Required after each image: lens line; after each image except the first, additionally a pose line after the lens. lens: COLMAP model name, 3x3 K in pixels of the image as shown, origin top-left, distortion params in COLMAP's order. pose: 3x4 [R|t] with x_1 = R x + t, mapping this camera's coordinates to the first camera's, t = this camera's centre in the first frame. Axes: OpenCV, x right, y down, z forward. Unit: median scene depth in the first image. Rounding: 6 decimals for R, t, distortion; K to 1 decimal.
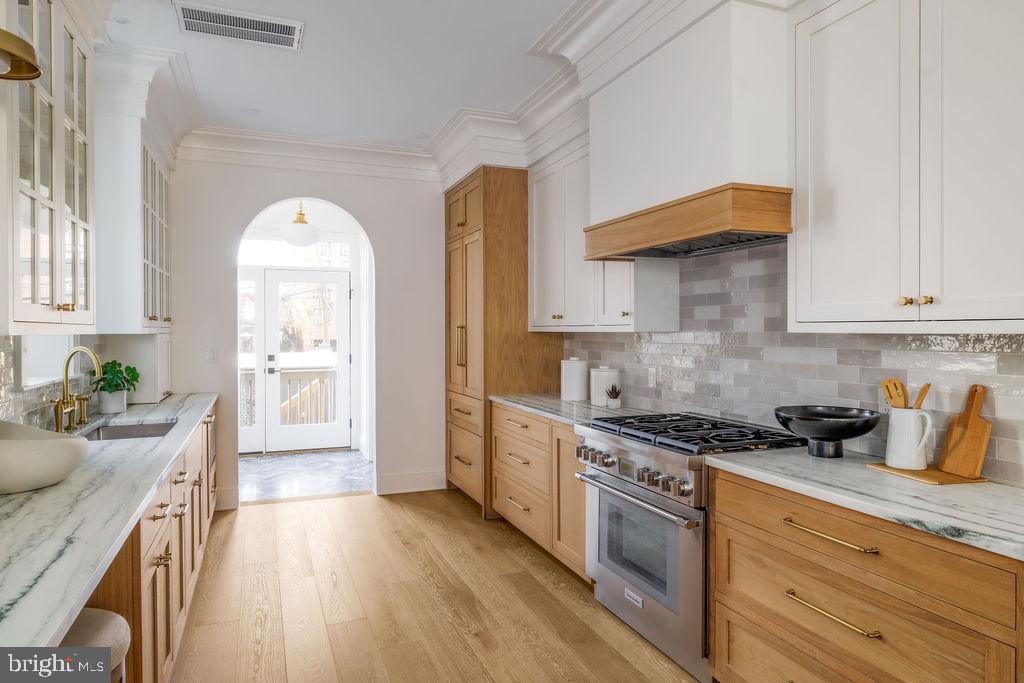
lens RADIAL K [[633.4, 0, 510.4], [0, 633.4, 333.7], [0, 0, 1]] dist [-0.000889, 0.000315]
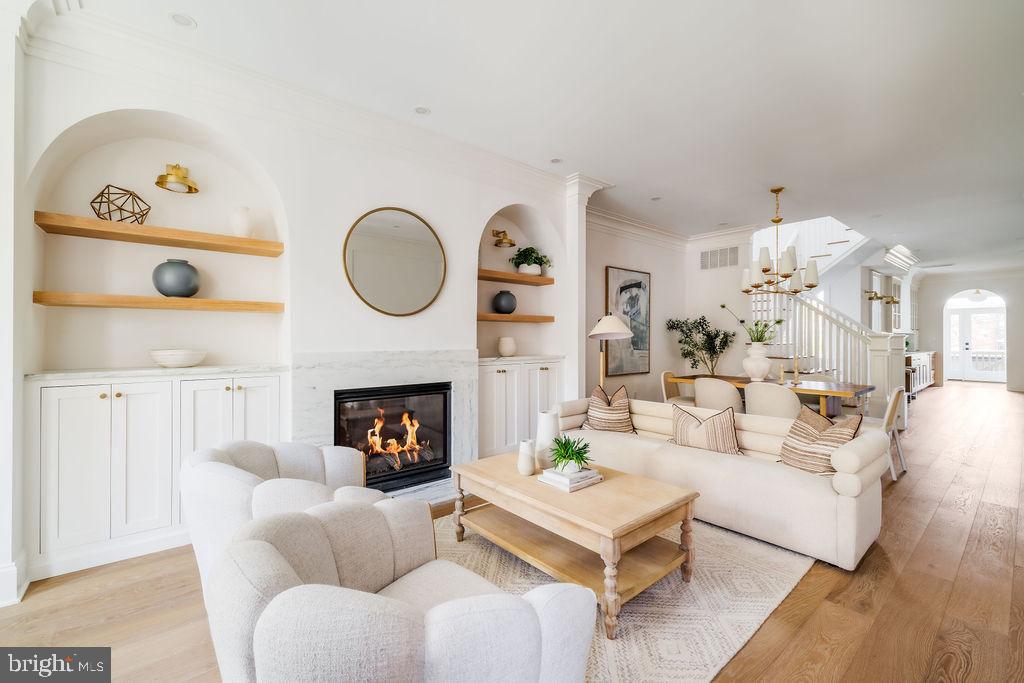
lens RADIAL K [[427.4, 0, 511.1], [0, 427.4, 338.0], [0, 0, 1]] dist [0.000257, -0.000215]
pose [[0.301104, 0.001711, -0.953590, 1.469194], [-0.006261, 0.999980, -0.000183, 0.051637], [0.953571, 0.006026, 0.301108, -2.635363]]
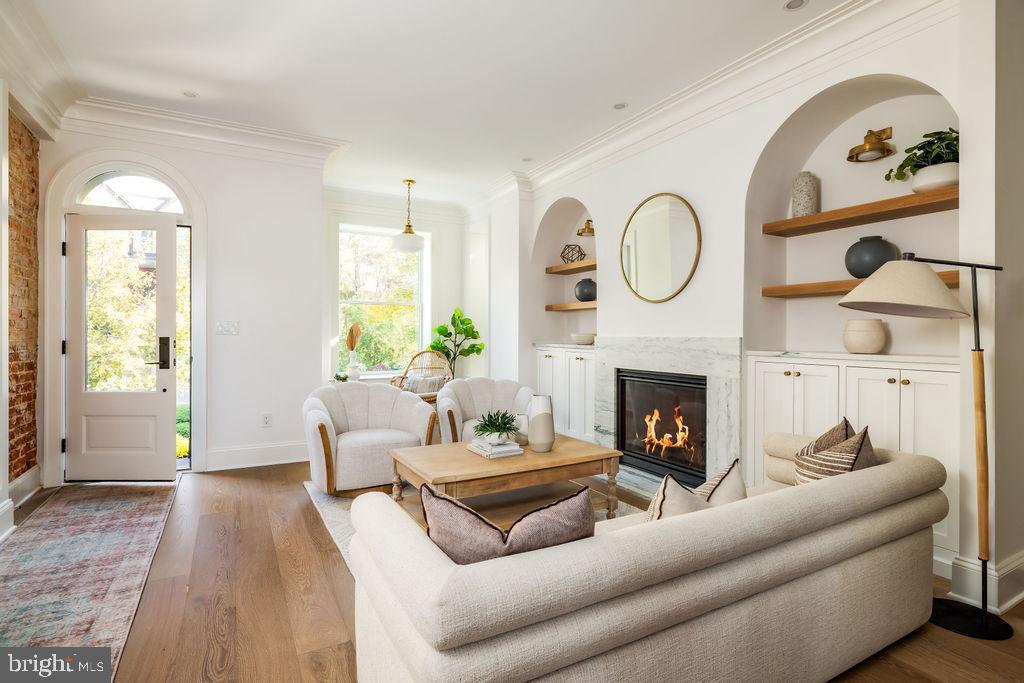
lens RADIAL K [[506.2, 0, 512.0], [0, 506.2, 341.5], [0, 0, 1]] dist [0.001646, 0.000256]
pose [[-0.992165, 0.002646, -0.124904, 0.912401], [0.000083, 0.999789, 0.020517, 0.069464], [0.124932, 0.020346, -0.991957, -1.435679]]
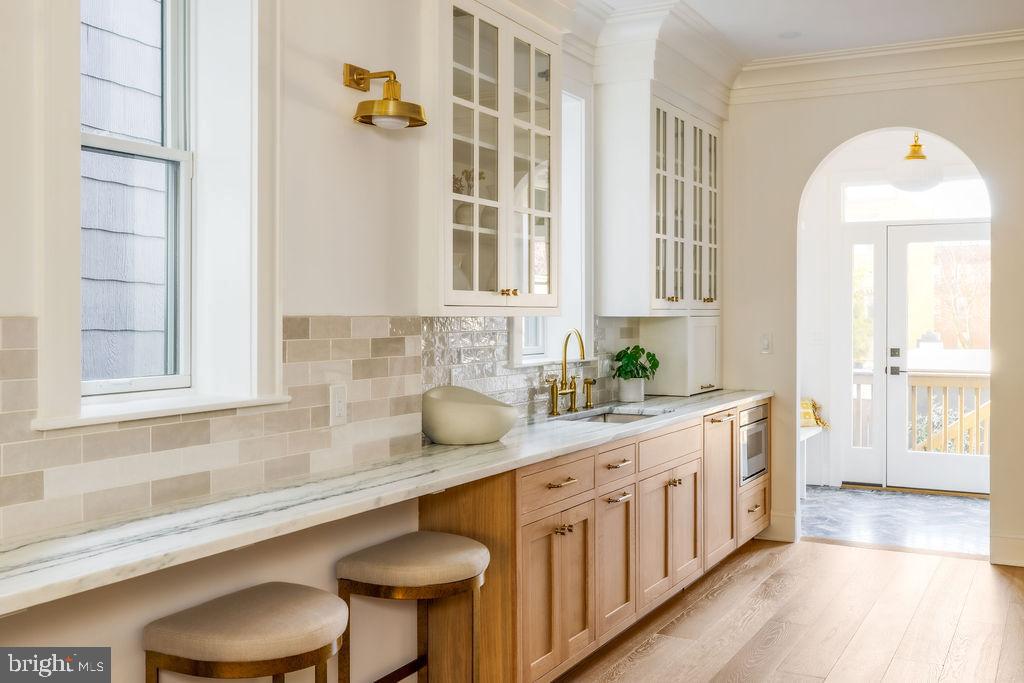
lens RADIAL K [[1022.2, 0, 510.2], [0, 1022.2, 319.5], [0, 0, 1]] dist [0.005671, 0.008476]
pose [[0.639701, 0.006728, -0.768594, 0.444700], [-0.006145, 0.999974, 0.003639, 0.000300], [0.768599, 0.002395, 0.639726, -0.103616]]
